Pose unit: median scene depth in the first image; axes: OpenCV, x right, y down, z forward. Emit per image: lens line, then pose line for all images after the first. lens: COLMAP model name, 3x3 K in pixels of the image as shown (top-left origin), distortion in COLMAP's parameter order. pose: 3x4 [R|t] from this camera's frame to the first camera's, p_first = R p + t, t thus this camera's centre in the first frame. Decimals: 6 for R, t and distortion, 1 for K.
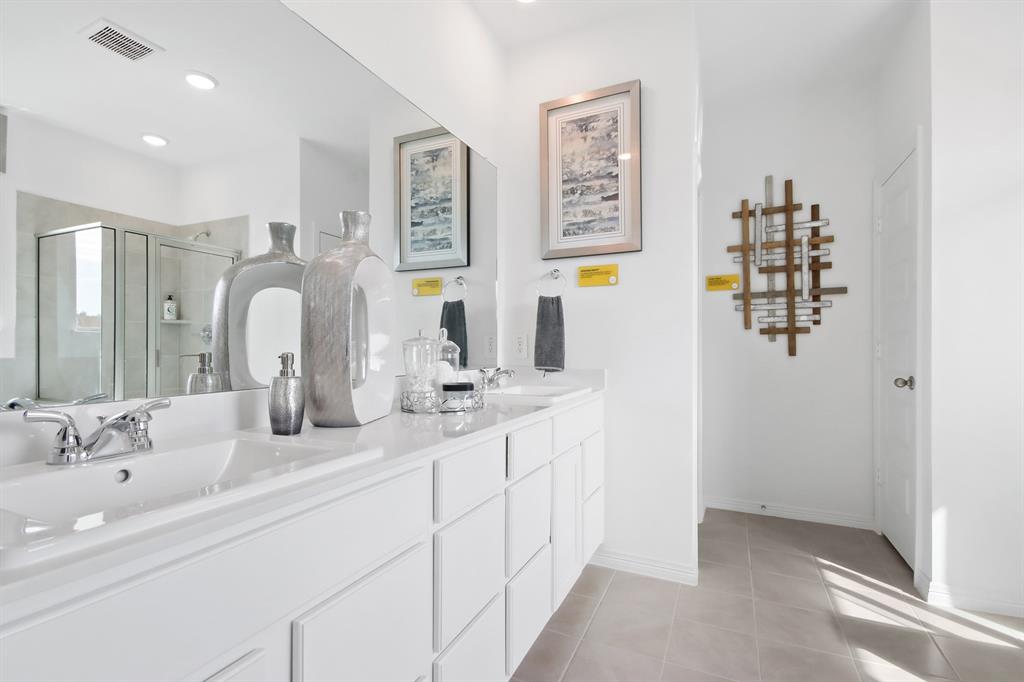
lens RADIAL K [[470.5, 0, 514.7], [0, 470.5, 345.2], [0, 0, 1]] dist [0.002525, 0.000320]
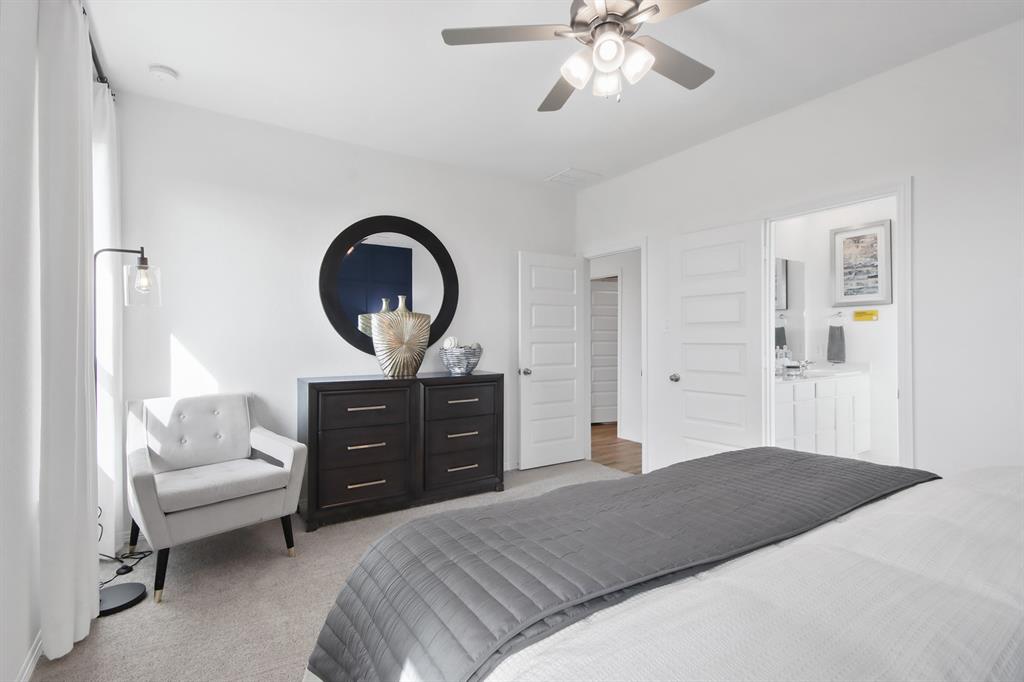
lens RADIAL K [[470.5, 0, 505.7], [0, 470.5, 335.3], [0, 0, 1]] dist [0.002525, 0.000320]
pose [[0.846748, -0.002349, -0.531989, -0.052139], [0.002899, 0.999996, 0.000200, -0.068843], [0.531986, -0.001711, 0.846751, -1.497075]]
